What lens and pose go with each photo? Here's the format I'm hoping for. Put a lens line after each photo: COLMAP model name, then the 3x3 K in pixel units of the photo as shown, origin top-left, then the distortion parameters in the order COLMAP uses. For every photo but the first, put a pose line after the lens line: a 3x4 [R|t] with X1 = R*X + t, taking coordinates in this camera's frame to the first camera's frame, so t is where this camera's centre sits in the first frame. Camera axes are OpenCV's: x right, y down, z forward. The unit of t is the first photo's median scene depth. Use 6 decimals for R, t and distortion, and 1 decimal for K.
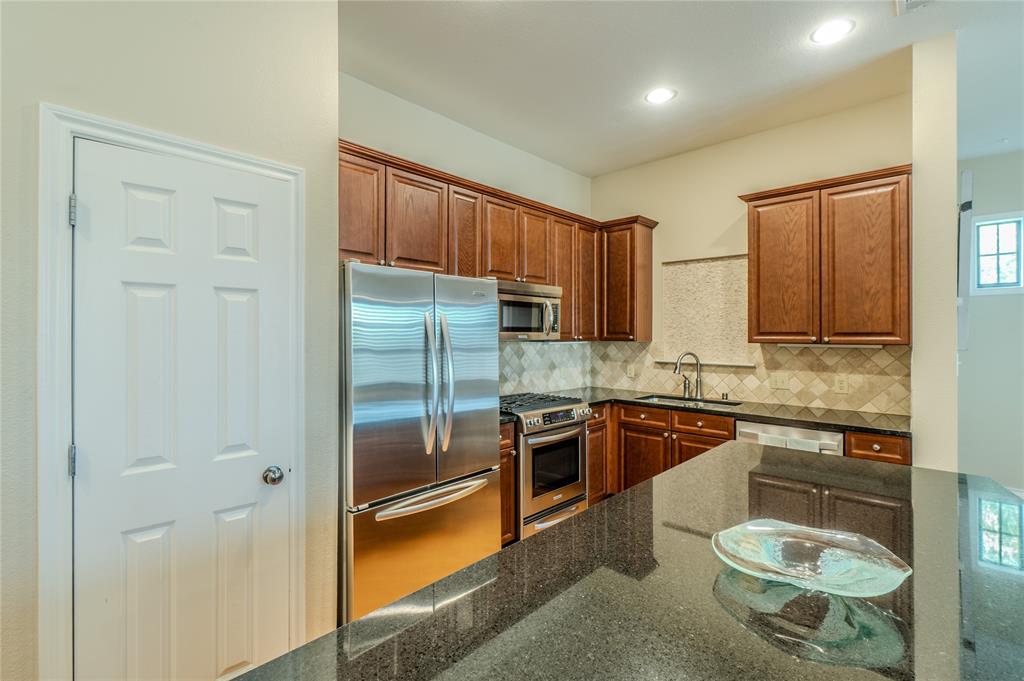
lens RADIAL K [[455.8, 0, 508.5], [0, 455.8, 335.8], [0, 0, 1]] dist [-0.004520, -0.011271]
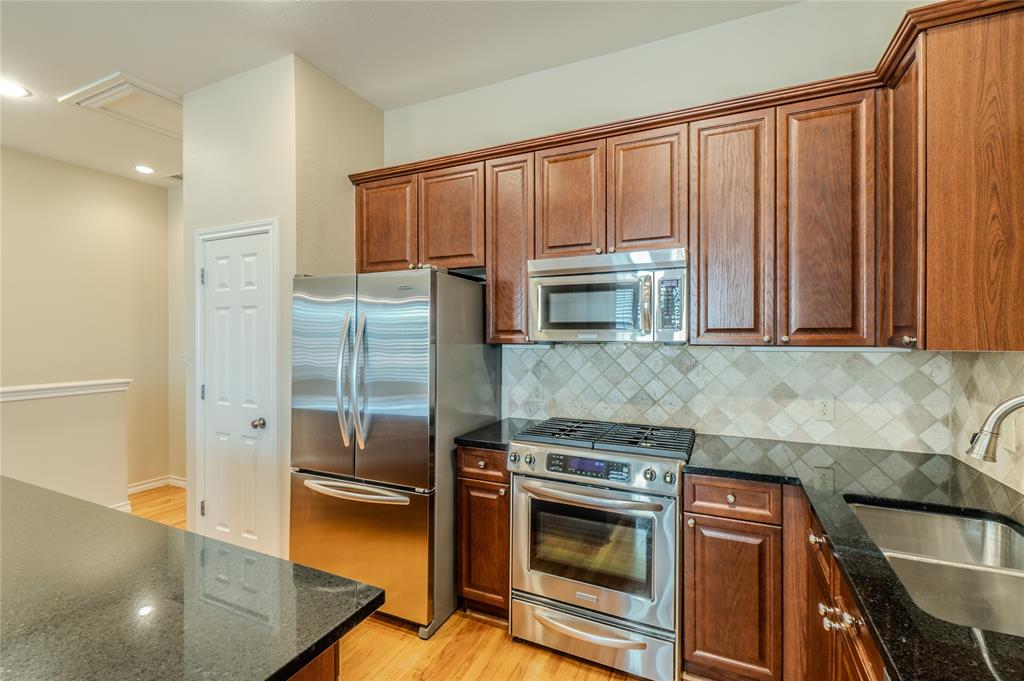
lens RADIAL K [[455.8, 0, 509.1], [0, 455.8, 339.0], [0, 0, 1]] dist [-0.004520, -0.011271]
pose [[0.315134, 0.011171, -0.948981, 0.711867], [0.000101, 0.999930, 0.011804, -0.001986], [0.949047, -0.003815, 0.315111, 0.771007]]
